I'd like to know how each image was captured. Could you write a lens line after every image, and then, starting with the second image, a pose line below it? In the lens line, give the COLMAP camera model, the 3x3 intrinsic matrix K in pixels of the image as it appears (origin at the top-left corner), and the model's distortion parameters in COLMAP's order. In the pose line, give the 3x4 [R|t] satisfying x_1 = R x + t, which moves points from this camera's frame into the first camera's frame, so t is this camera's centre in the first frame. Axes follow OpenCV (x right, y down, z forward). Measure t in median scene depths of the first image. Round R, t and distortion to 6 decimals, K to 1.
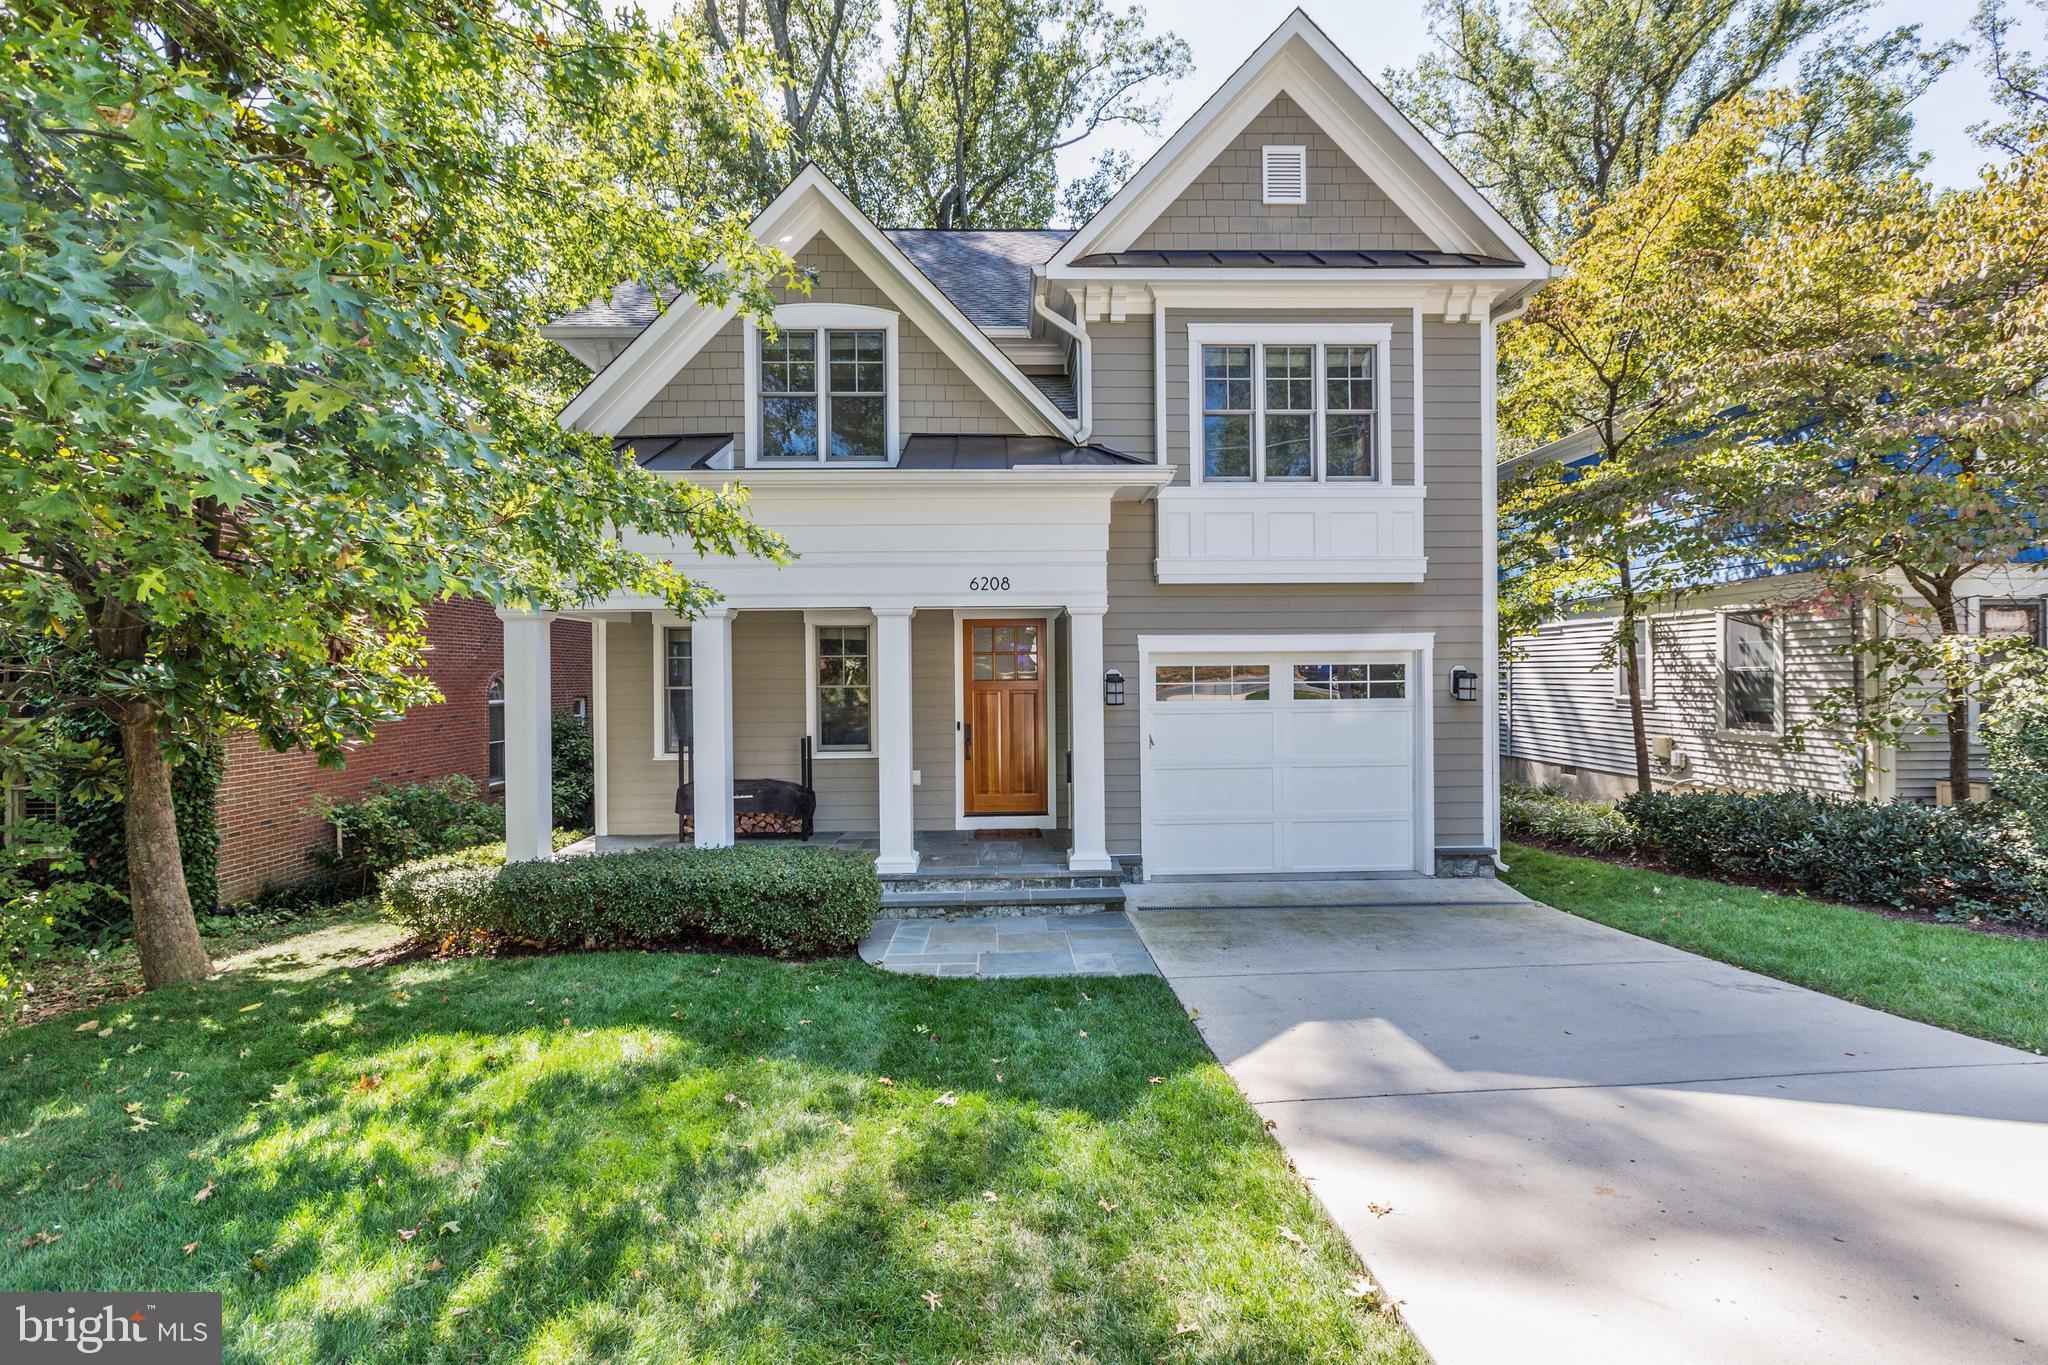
lens RADIAL K [[927.1, 0, 1065.0], [0, 927.1, 683.0], [0, 0, 1]] dist [-0.024162, 0.005477]
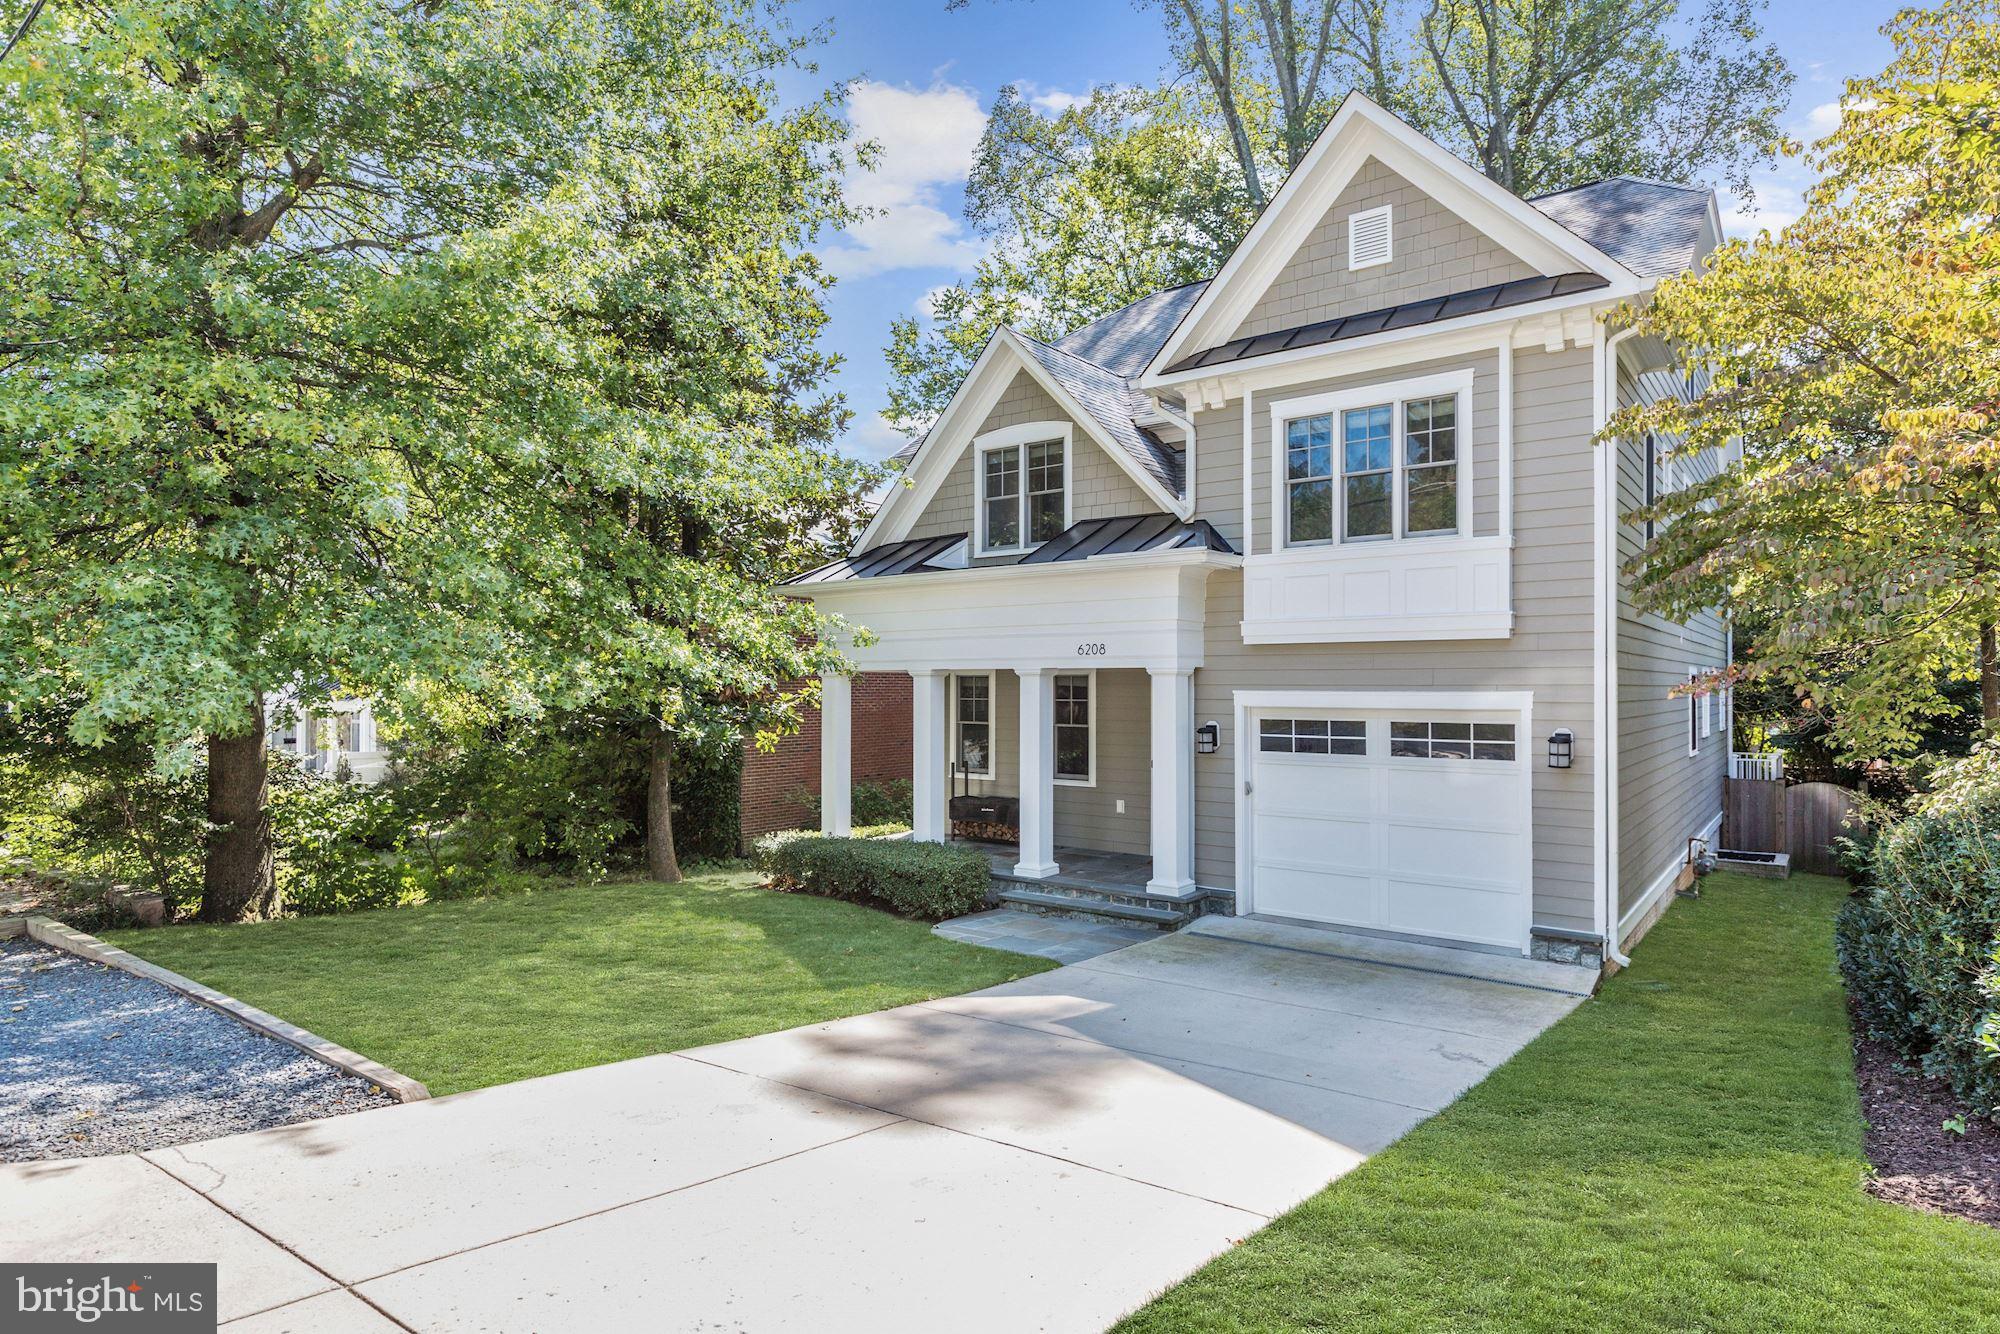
lens RADIAL K [[1190.7, 0, 999.0], [0, 1190.7, 668.1], [0, 0, 1]] dist [-0.048122, -0.000745]
pose [[0.746235, 0.003835, -0.665671, 0.802864], [-0.015601, 0.999809, -0.011729, -0.056942], [0.665499, 0.019138, 0.746153, -0.233359]]
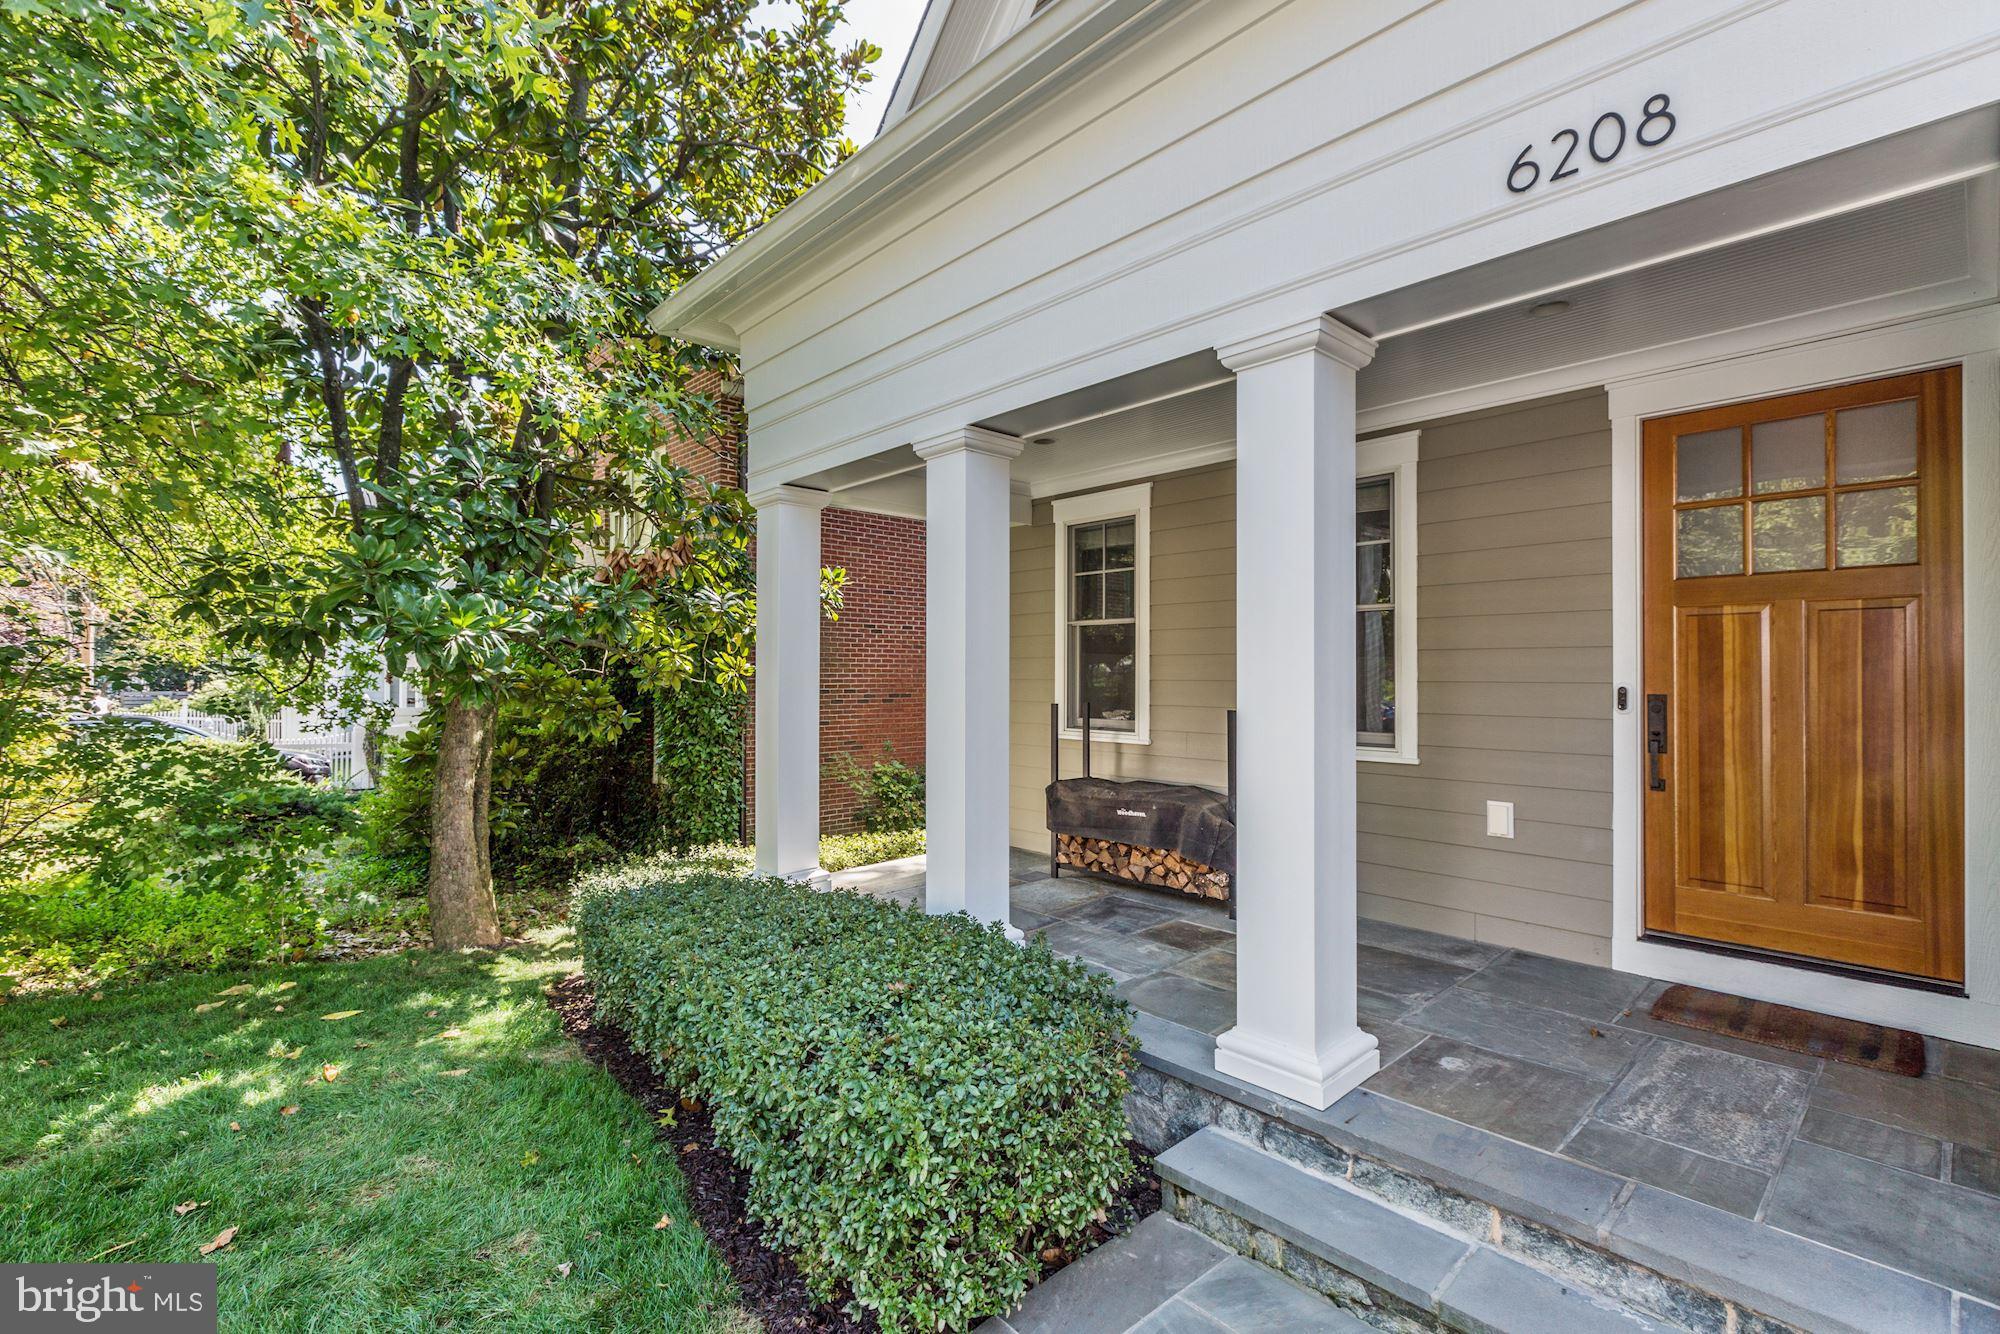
lens RADIAL K [[905.4, 0, 998.9], [0, 905.4, 668.7], [0, 0, 1]] dist [-0.024162, 0.005477]
pose [[0.623709, 0.003073, -0.781651, 0.015174], [-0.012546, 0.999903, -0.006080, 0.045238], [0.781556, 0.013599, 0.623687, 0.647677]]
